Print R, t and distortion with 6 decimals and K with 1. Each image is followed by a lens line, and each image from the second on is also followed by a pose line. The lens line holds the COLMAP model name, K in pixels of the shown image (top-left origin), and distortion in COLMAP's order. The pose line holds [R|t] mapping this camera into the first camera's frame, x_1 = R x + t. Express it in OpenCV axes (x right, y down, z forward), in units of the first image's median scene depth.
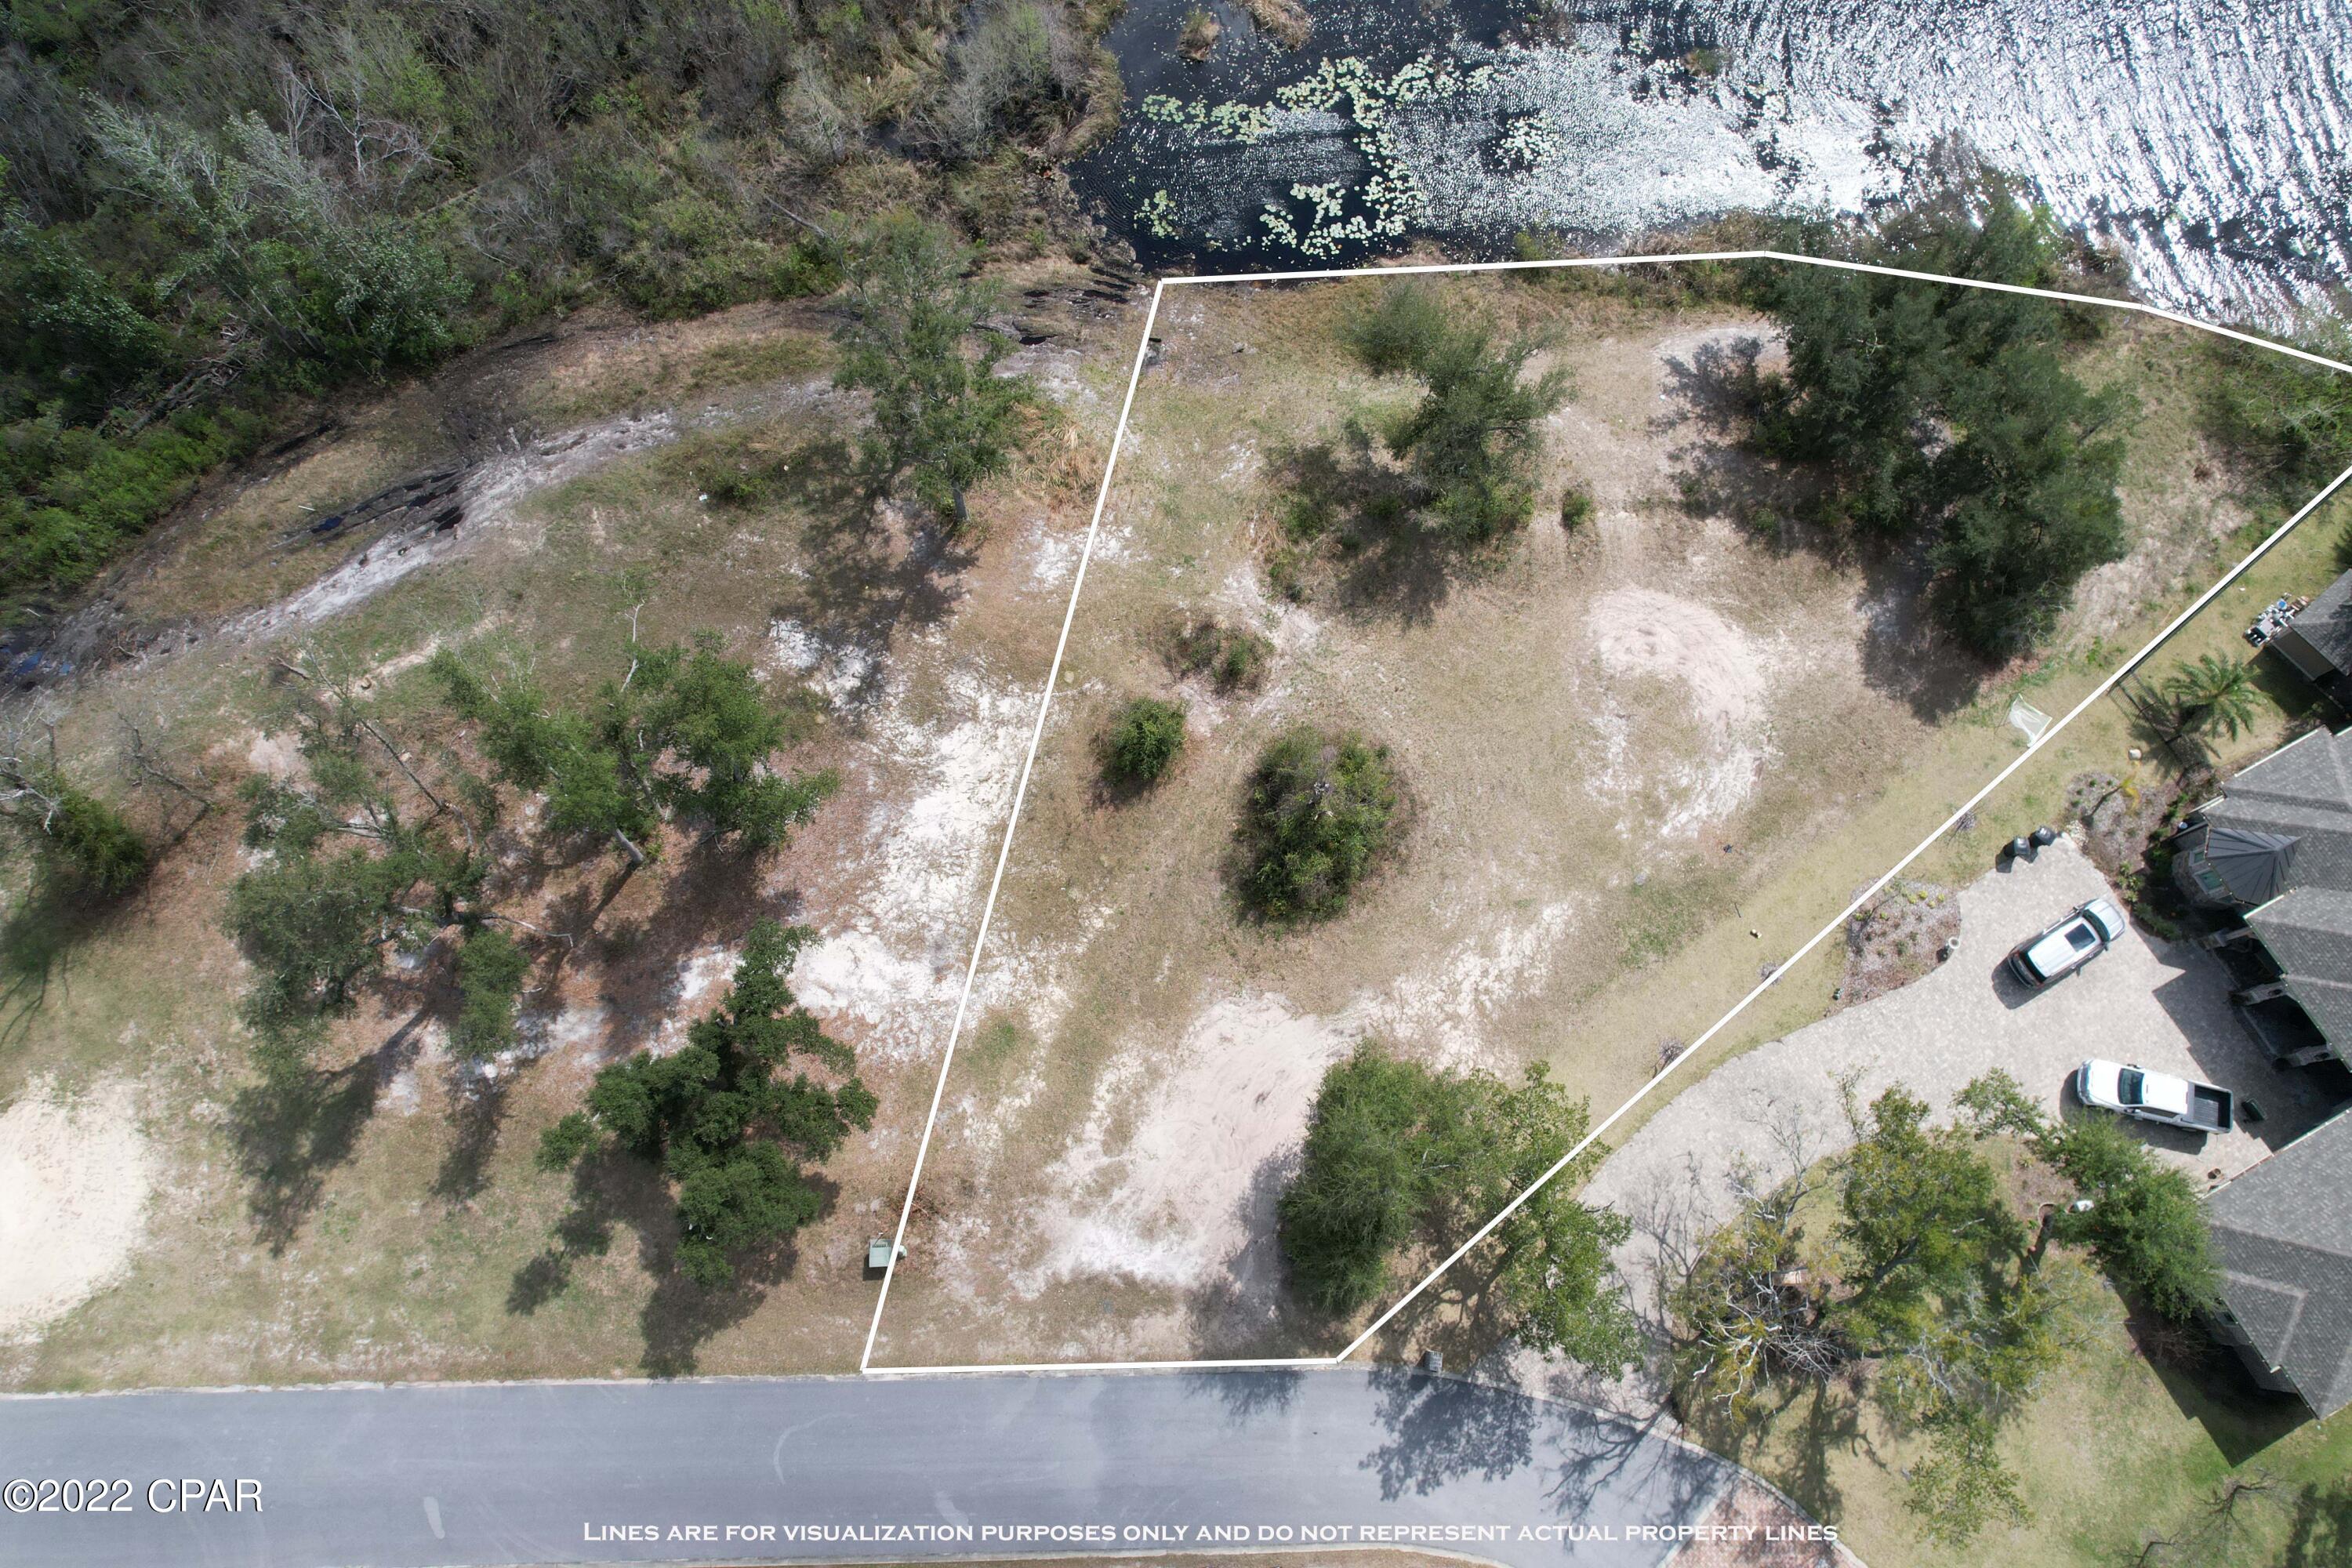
lens RADIAL K [[1504.0, 0, 1178.9], [0, 1504.0, 790.7], [0, 0, 1]] dist [-0.077224, 0.066983]
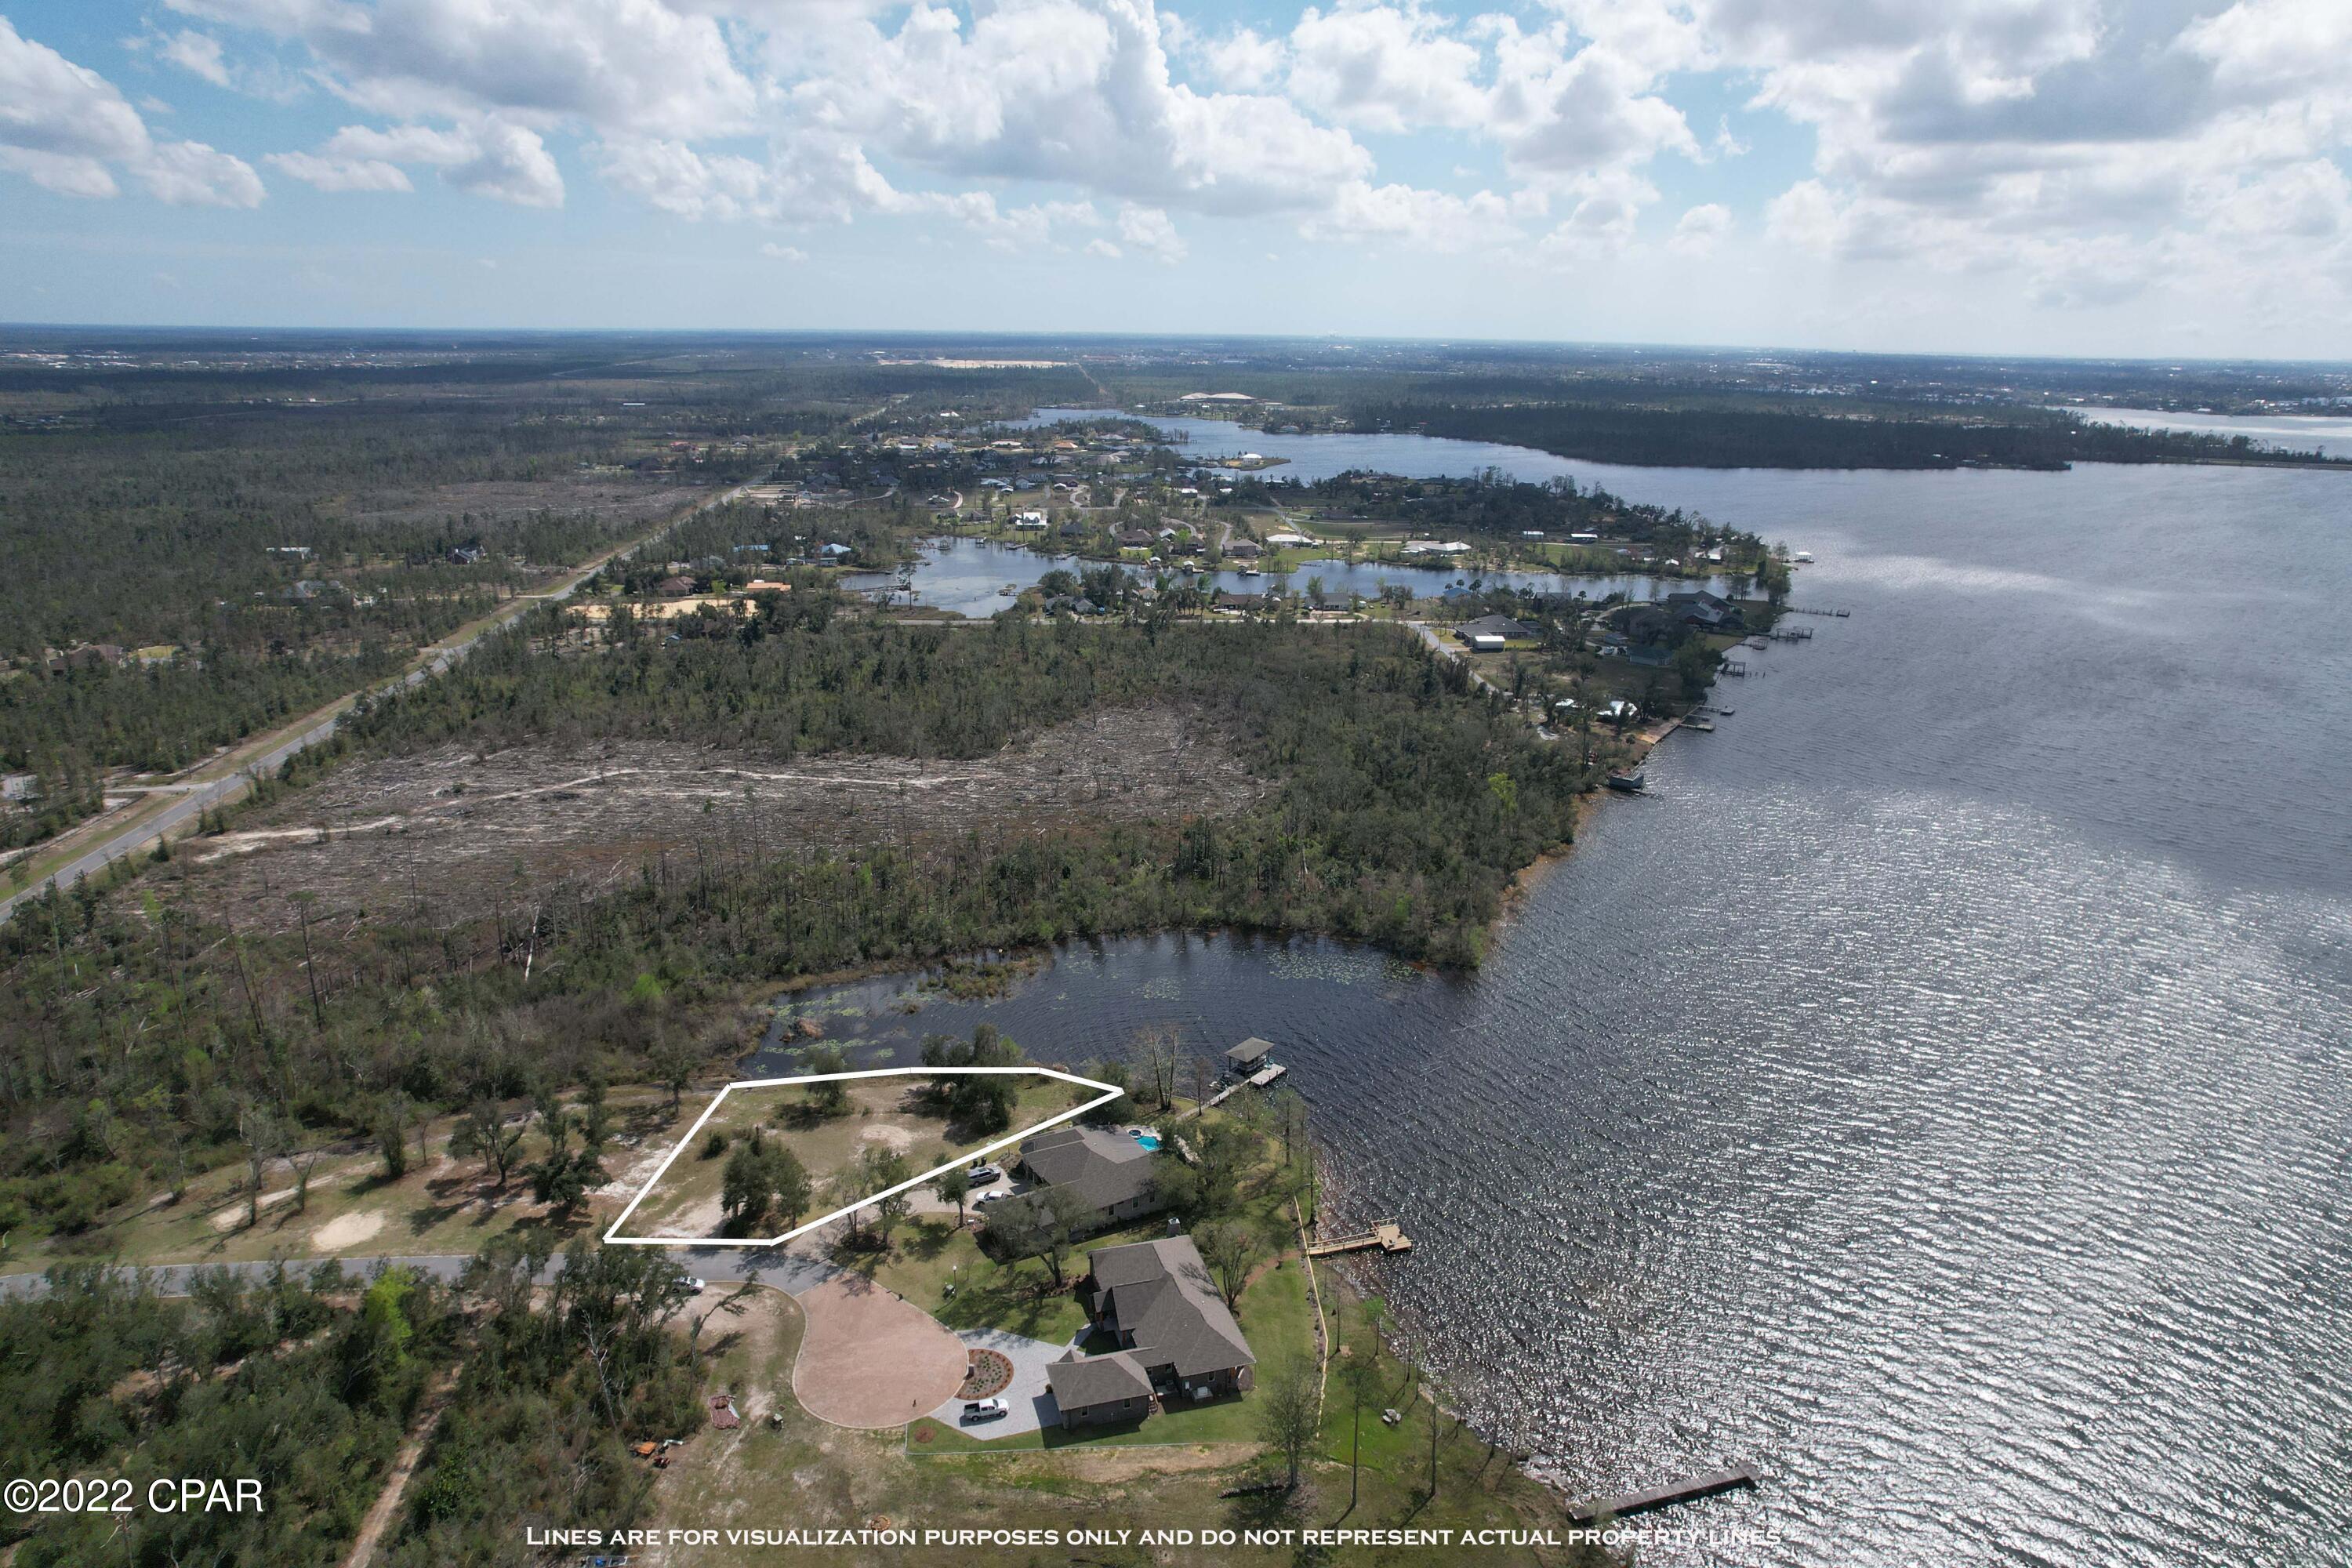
lens RADIAL K [[1482.8, 0, 1173.7], [0, 1482.8, 877.4], [0, 0, 1]] dist [-0.075654, 0.057143]
pose [[0.998017, -0.011531, 0.061873, 0.817355], [0.055851, 0.615464, -0.786184, 2.279742], [-0.029015, 0.788081, 0.614887, -1.557159]]
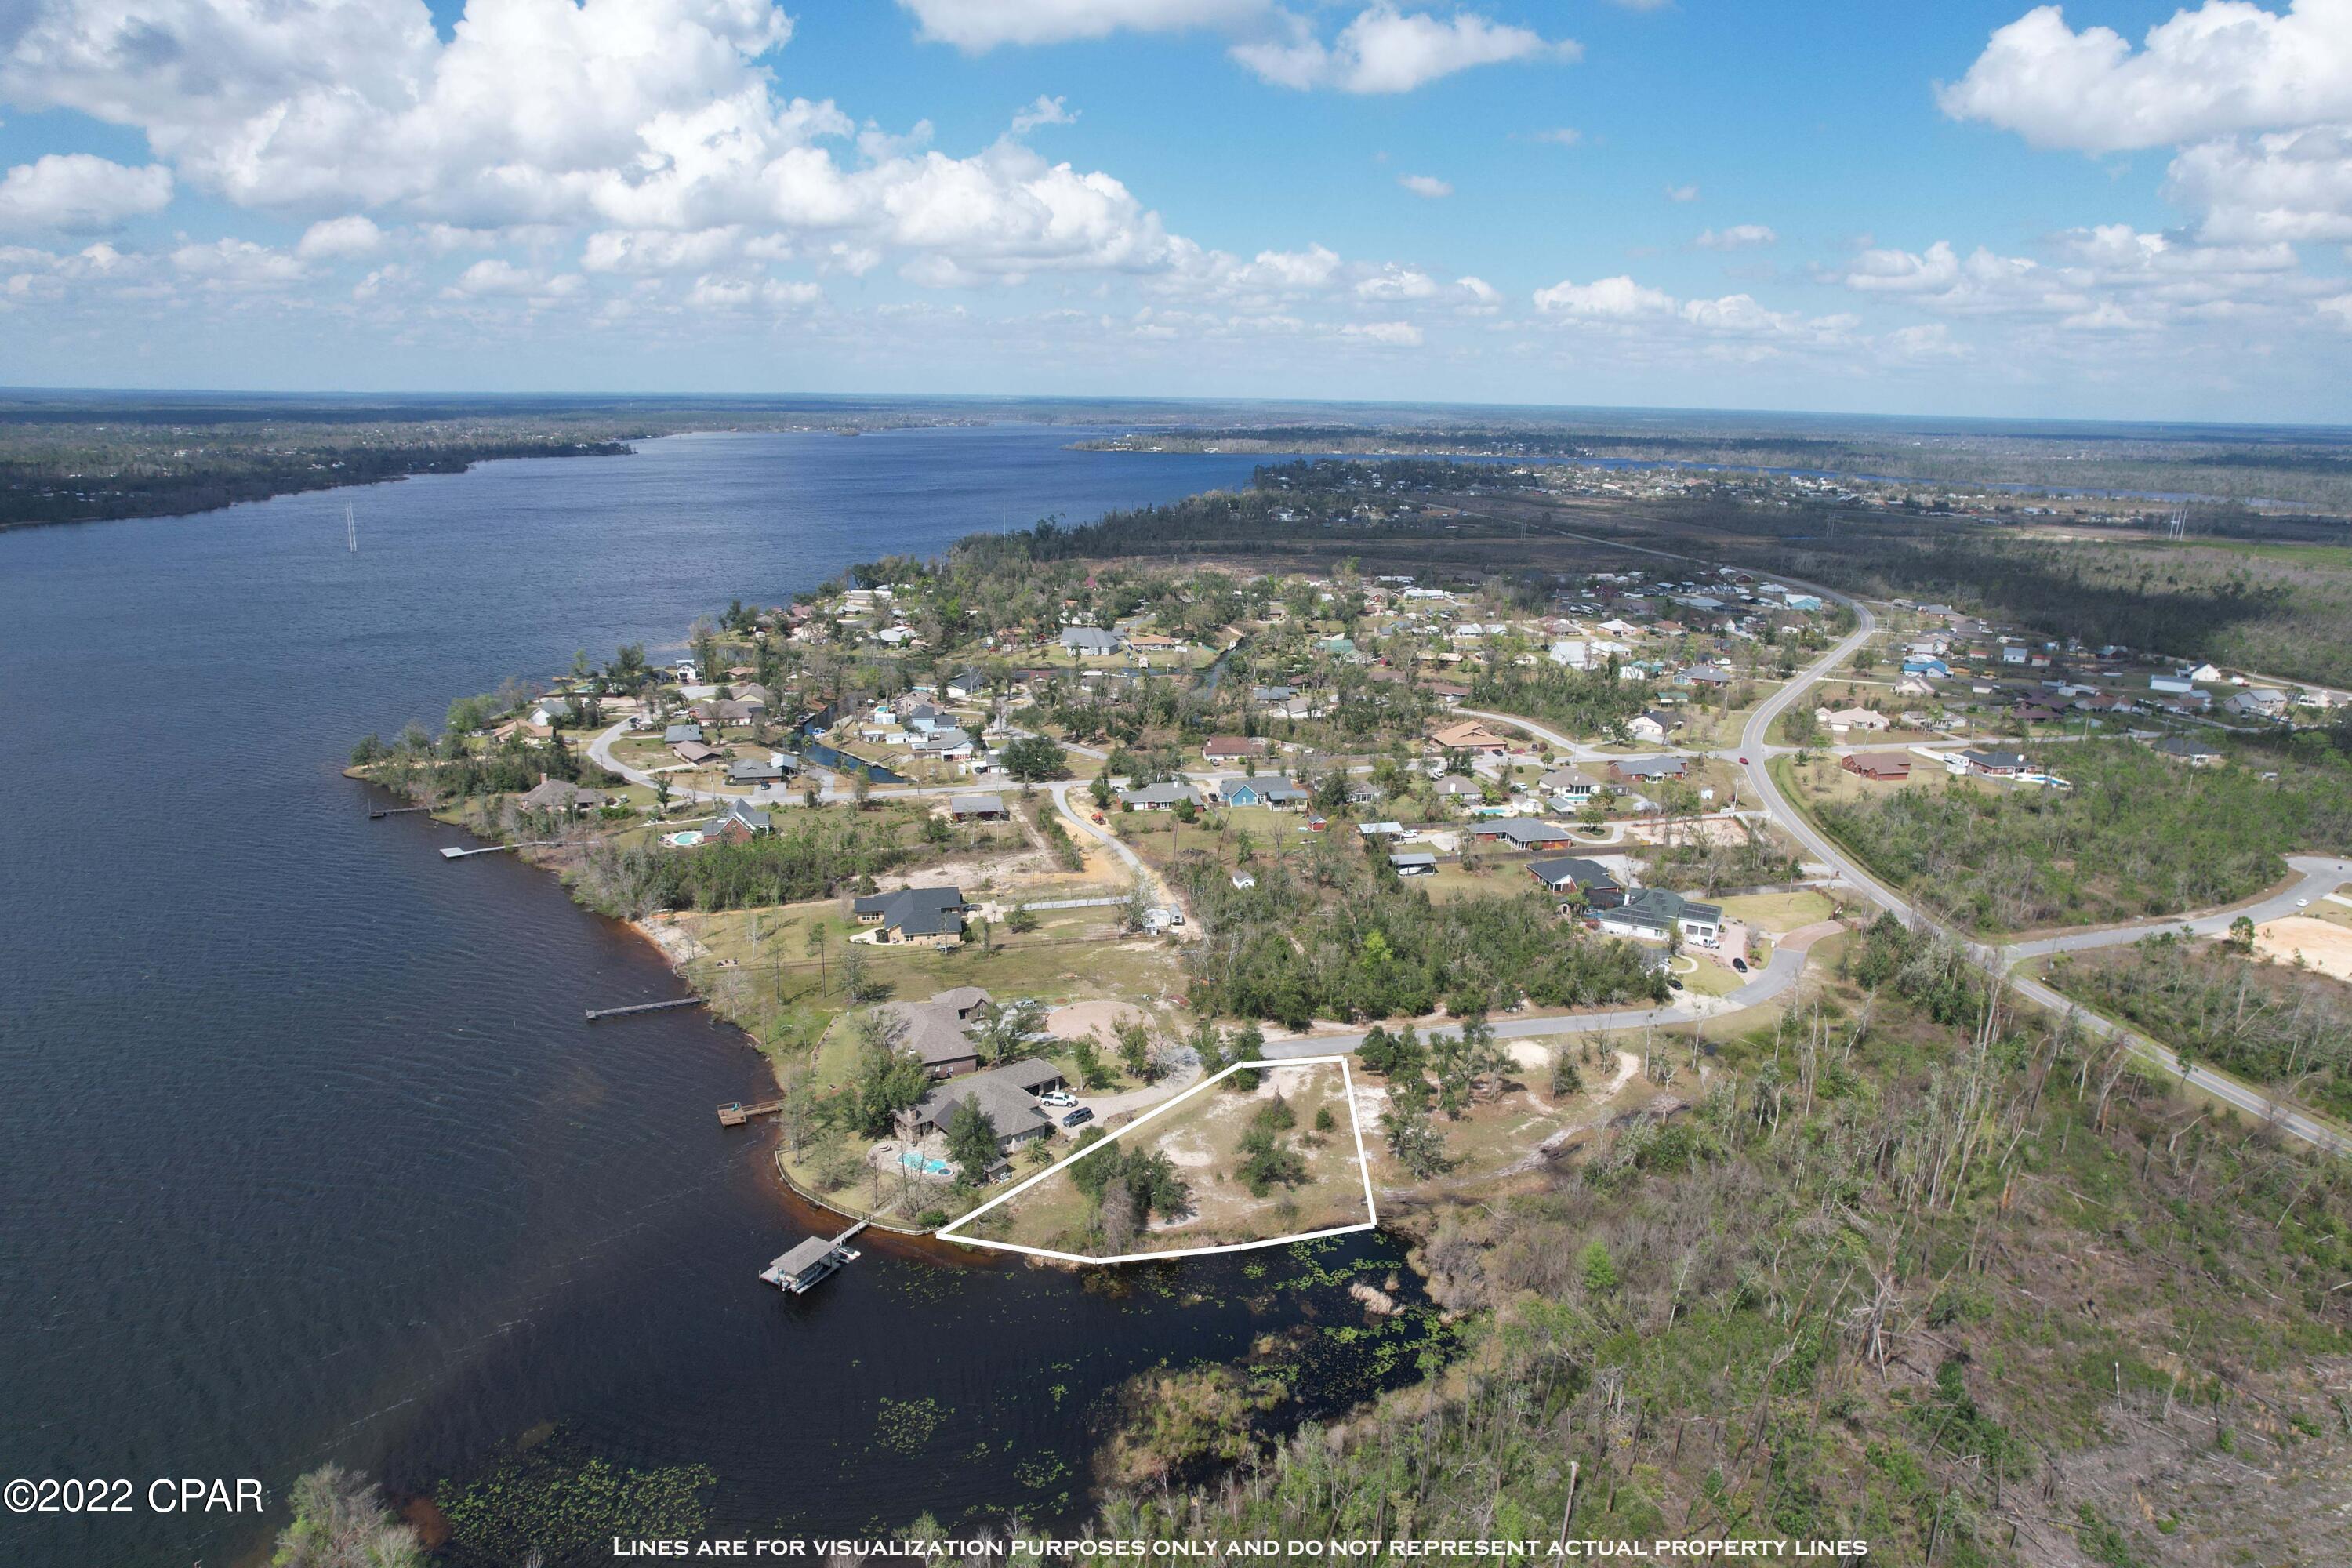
lens RADIAL K [[1488.8, 0, 1174.2], [0, 1488.8, 829.4], [0, 0, 1]] dist [-0.064875, 0.050902]
pose [[-0.981764, 0.037830, -0.186300, 1.025534], [-0.185732, 0.018057, 0.982435, -3.675502], [0.040530, 0.999121, -0.010702, 0.295508]]
